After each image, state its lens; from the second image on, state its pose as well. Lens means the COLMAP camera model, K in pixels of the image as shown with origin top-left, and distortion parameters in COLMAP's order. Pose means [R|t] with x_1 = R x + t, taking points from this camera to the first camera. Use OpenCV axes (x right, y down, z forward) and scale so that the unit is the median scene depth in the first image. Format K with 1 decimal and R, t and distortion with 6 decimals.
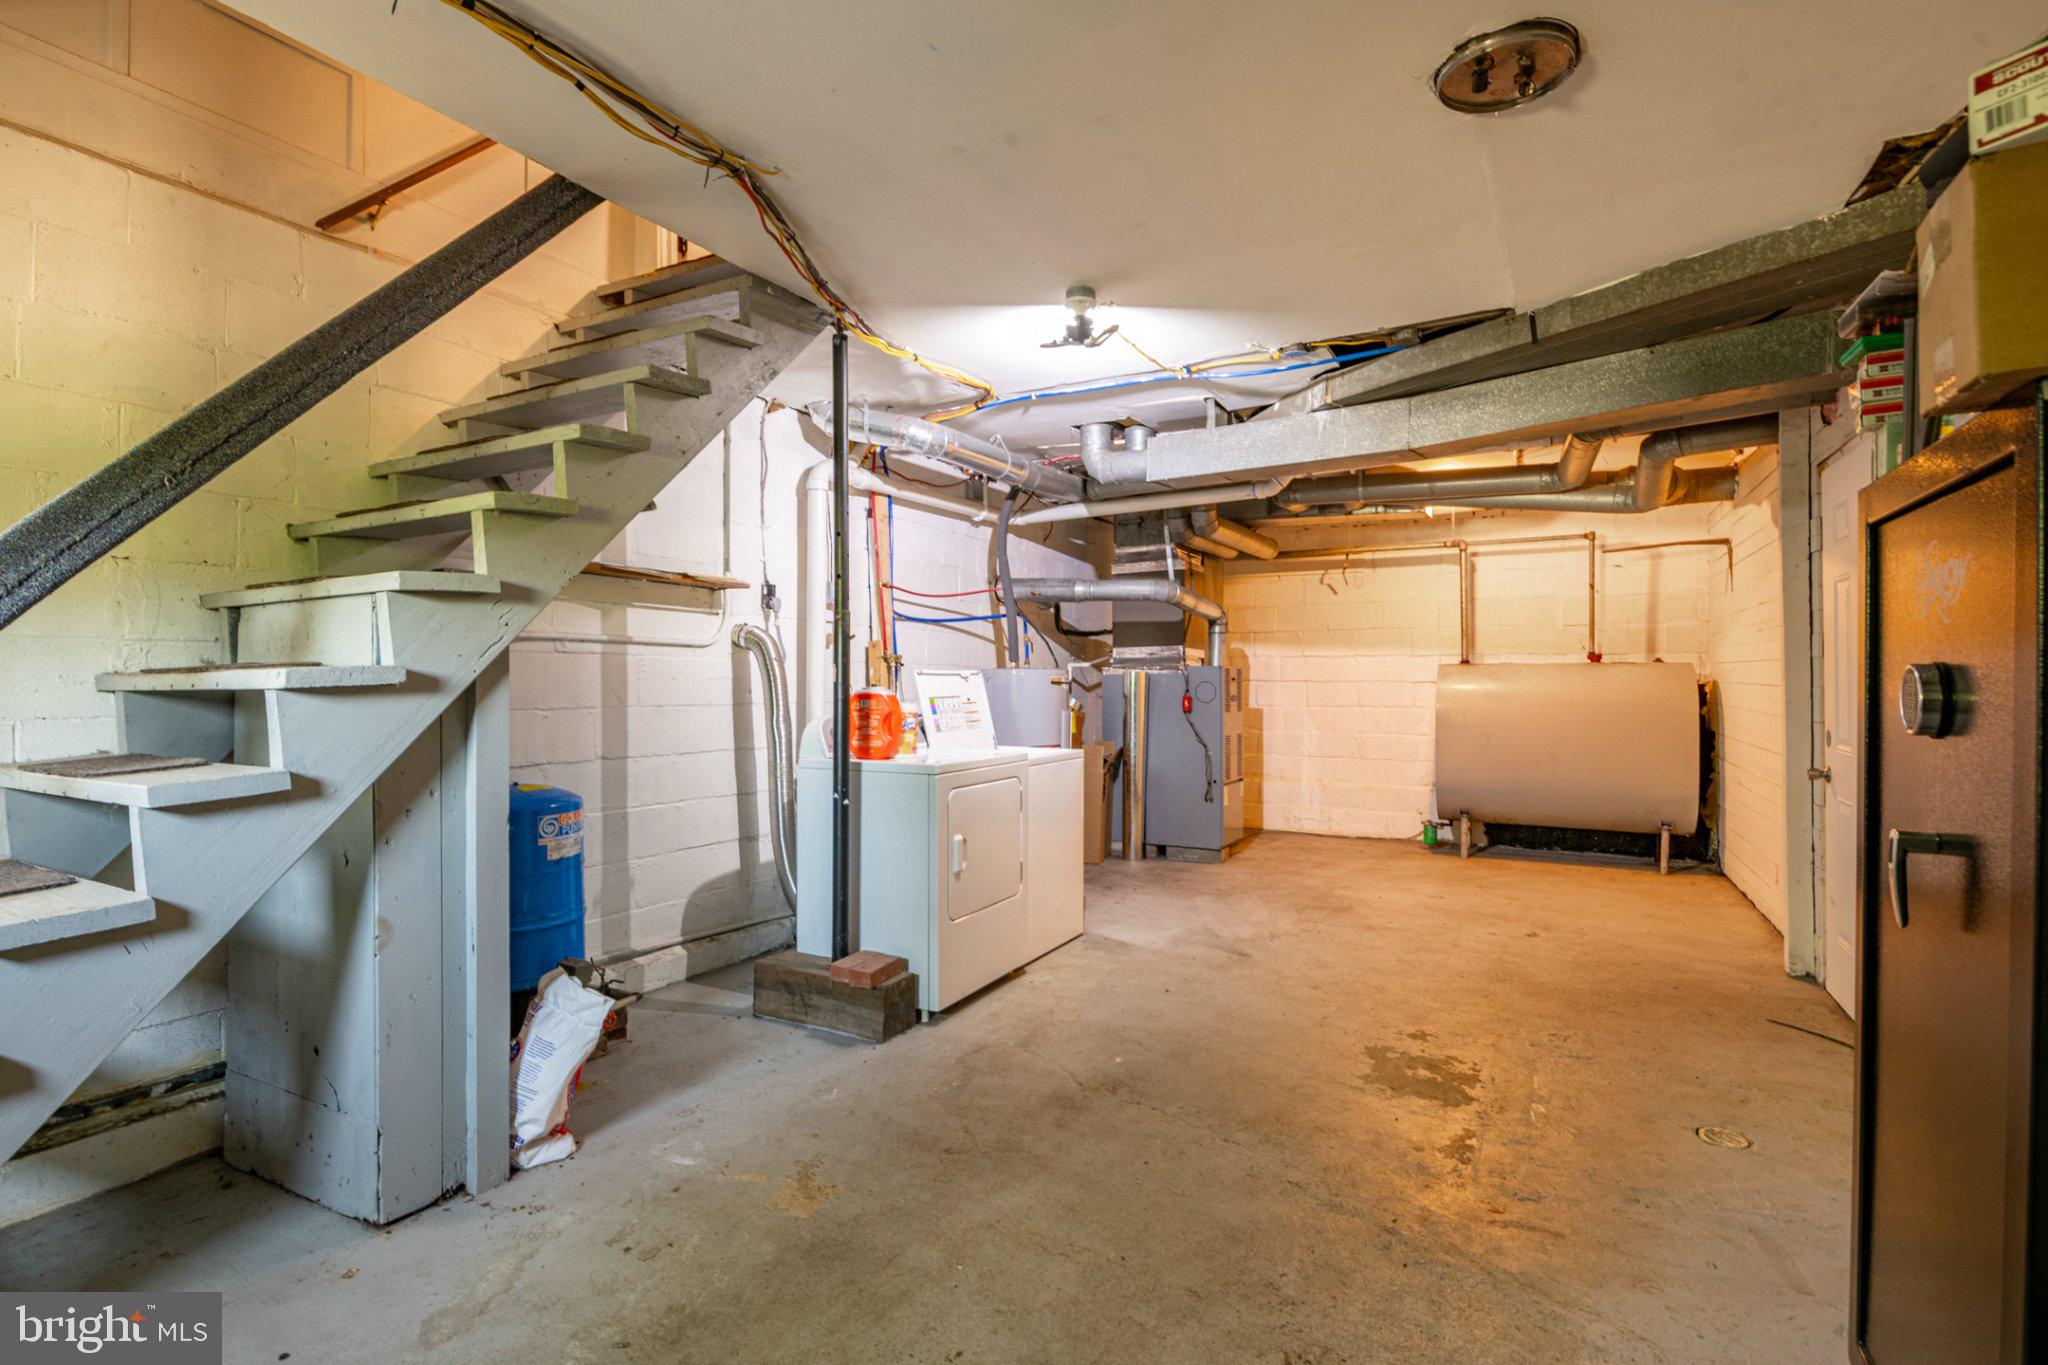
lens RADIAL K [[953.8, 0, 998.6], [0, 953.8, 671.0], [0, 0, 1]] dist [-0.003154, -0.000996]
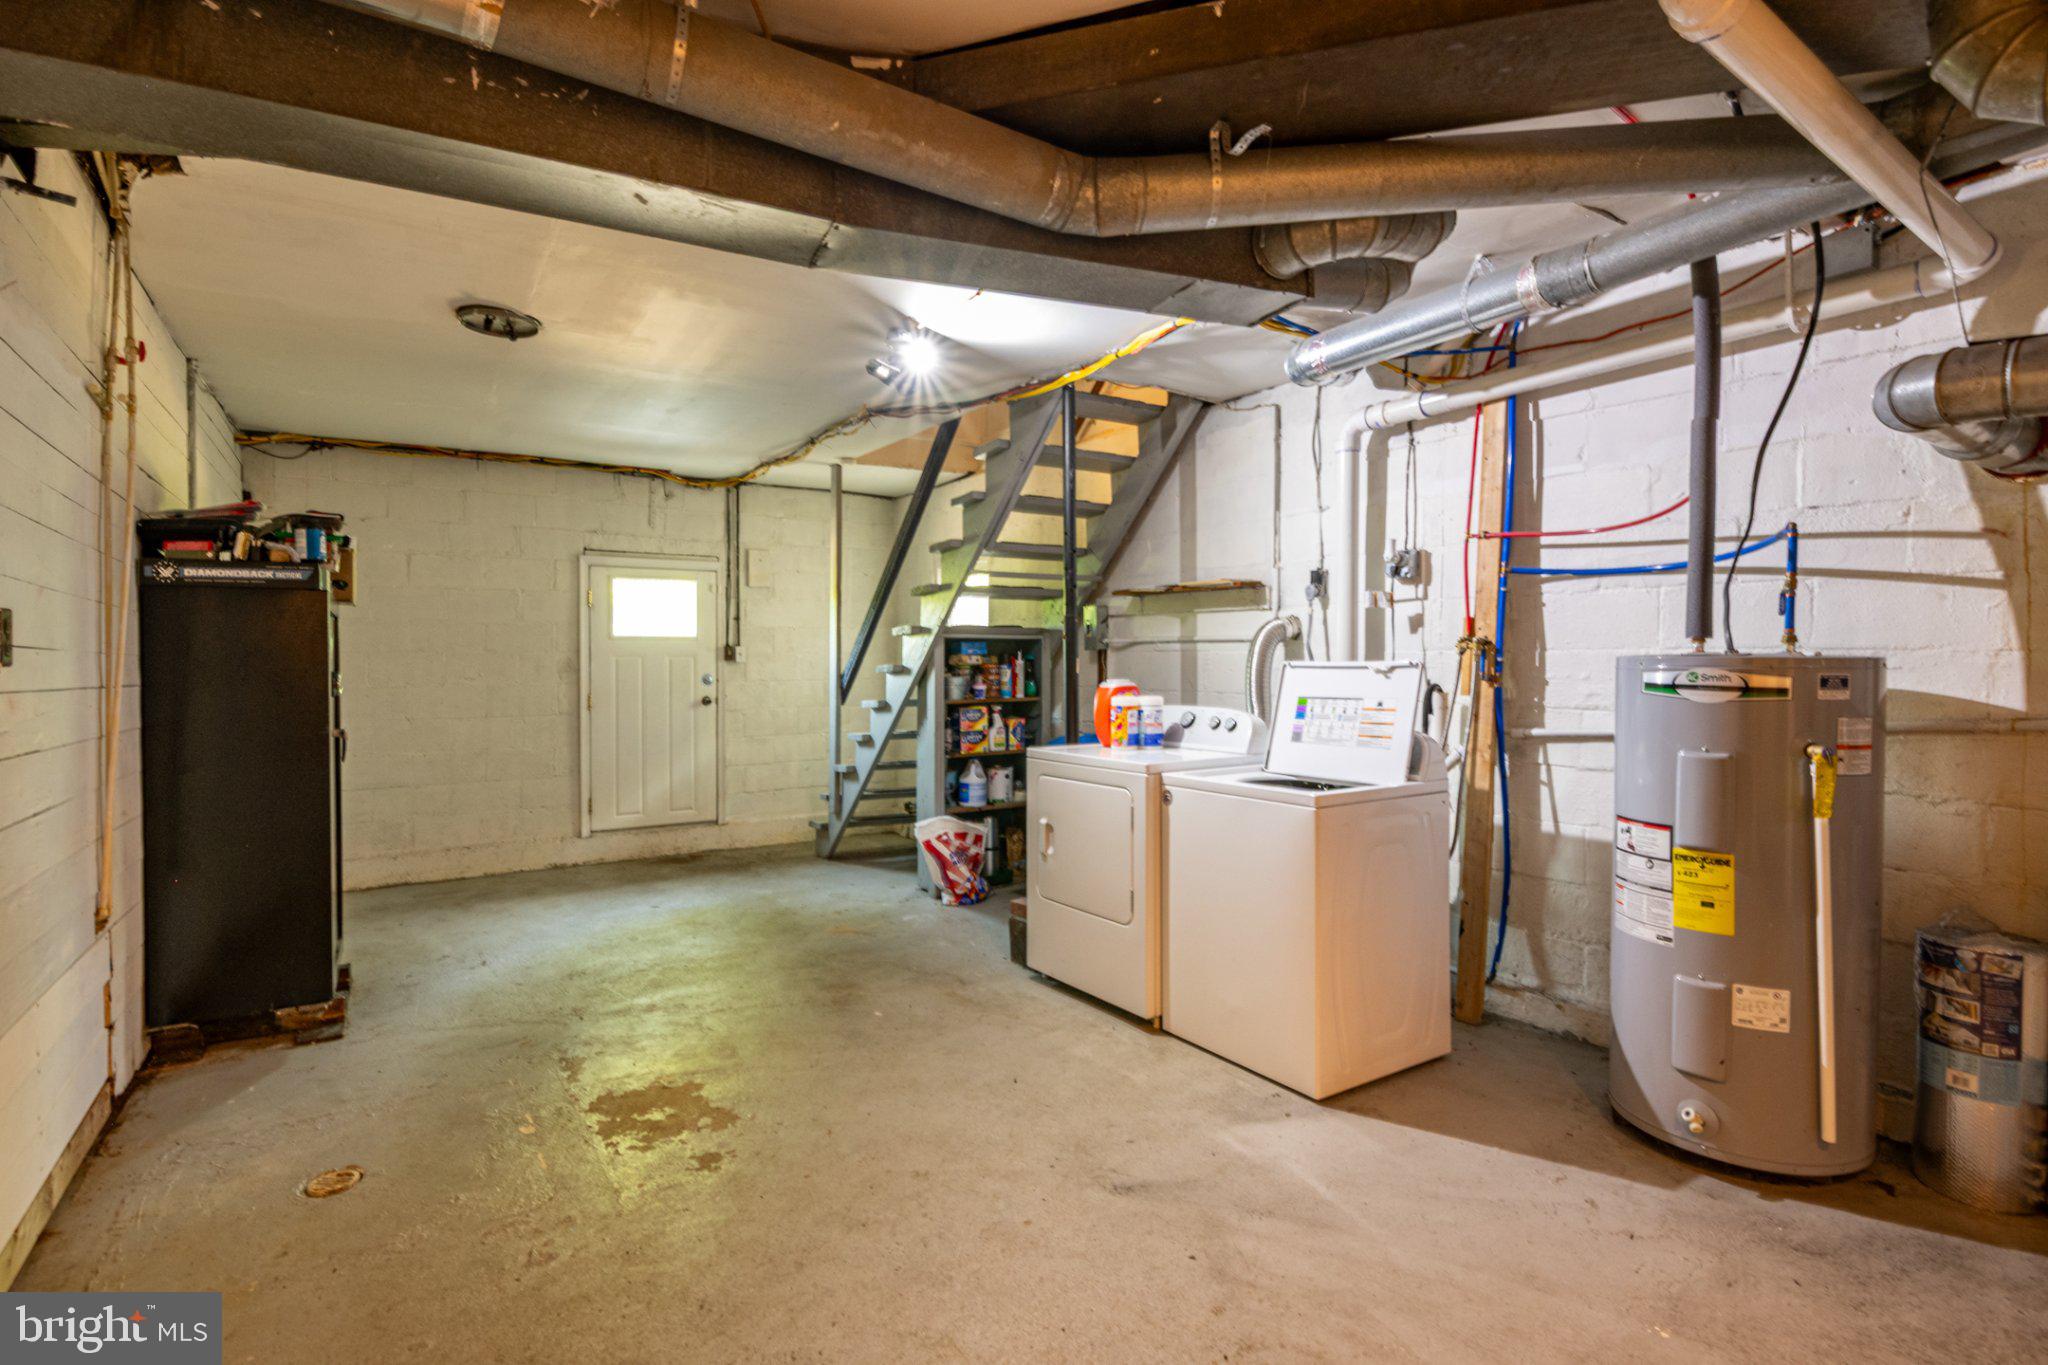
lens RADIAL K [[953.8, 0, 998.6], [0, 953.8, 671.0], [0, 0, 1]] dist [-0.003154, -0.000996]
pose [[-0.443909, 0.008867, -0.896028, 0.976689], [0.007251, 0.999954, 0.006304, 0.000032], [0.896042, -0.003698, -0.443953, 1.495410]]
